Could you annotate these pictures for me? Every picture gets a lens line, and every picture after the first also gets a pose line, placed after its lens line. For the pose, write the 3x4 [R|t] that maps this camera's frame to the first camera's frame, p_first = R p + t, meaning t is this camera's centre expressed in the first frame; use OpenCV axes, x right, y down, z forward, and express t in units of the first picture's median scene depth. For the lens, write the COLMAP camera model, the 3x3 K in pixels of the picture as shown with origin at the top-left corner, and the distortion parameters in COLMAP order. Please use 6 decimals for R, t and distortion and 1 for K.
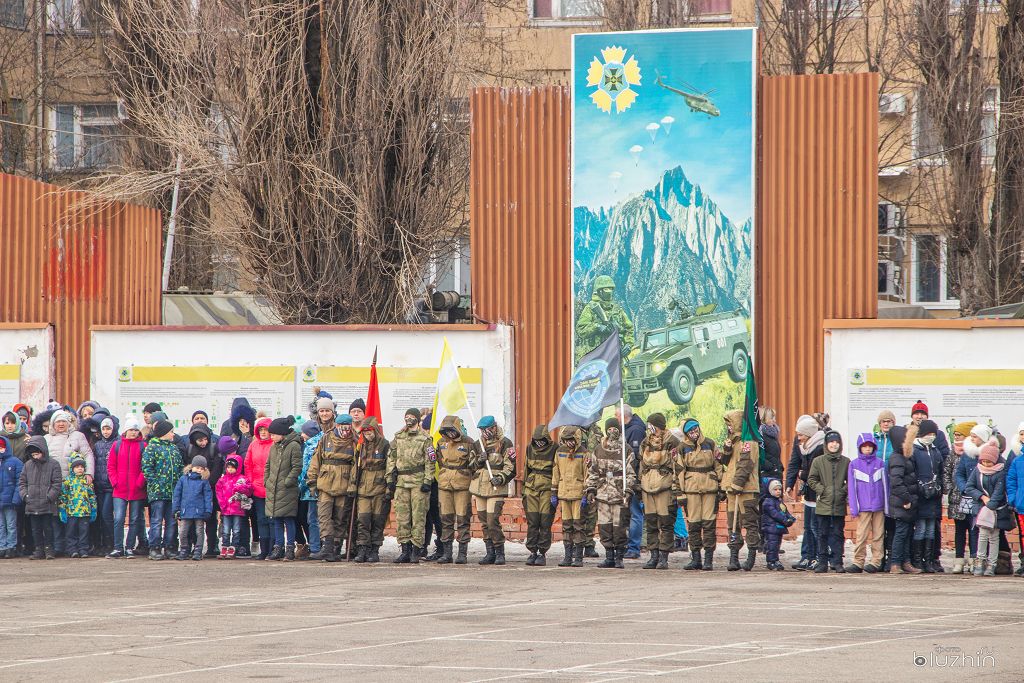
lens RADIAL K [[5189.2, 0, 514.8], [0, 5189.2, 341.7], [0, 0, 1]] dist [2.027290, 0.000000]
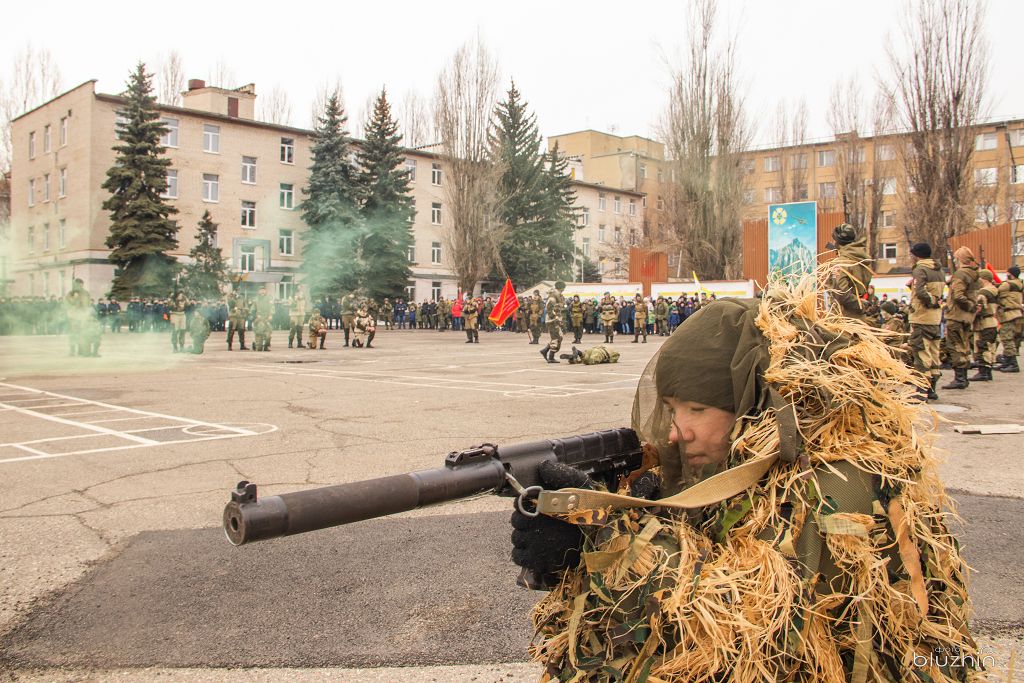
lens RADIAL K [[852.6, 0, 511.9], [0, 852.6, 336.7], [0, 0, 1]] dist [-0.176802, 0.130789]
pose [[0.956048, 0.005324, -0.293162, 0.011006], [0.002460, 0.999654, 0.026177, 0.022477], [0.293201, -0.025748, 0.955704, 0.332317]]
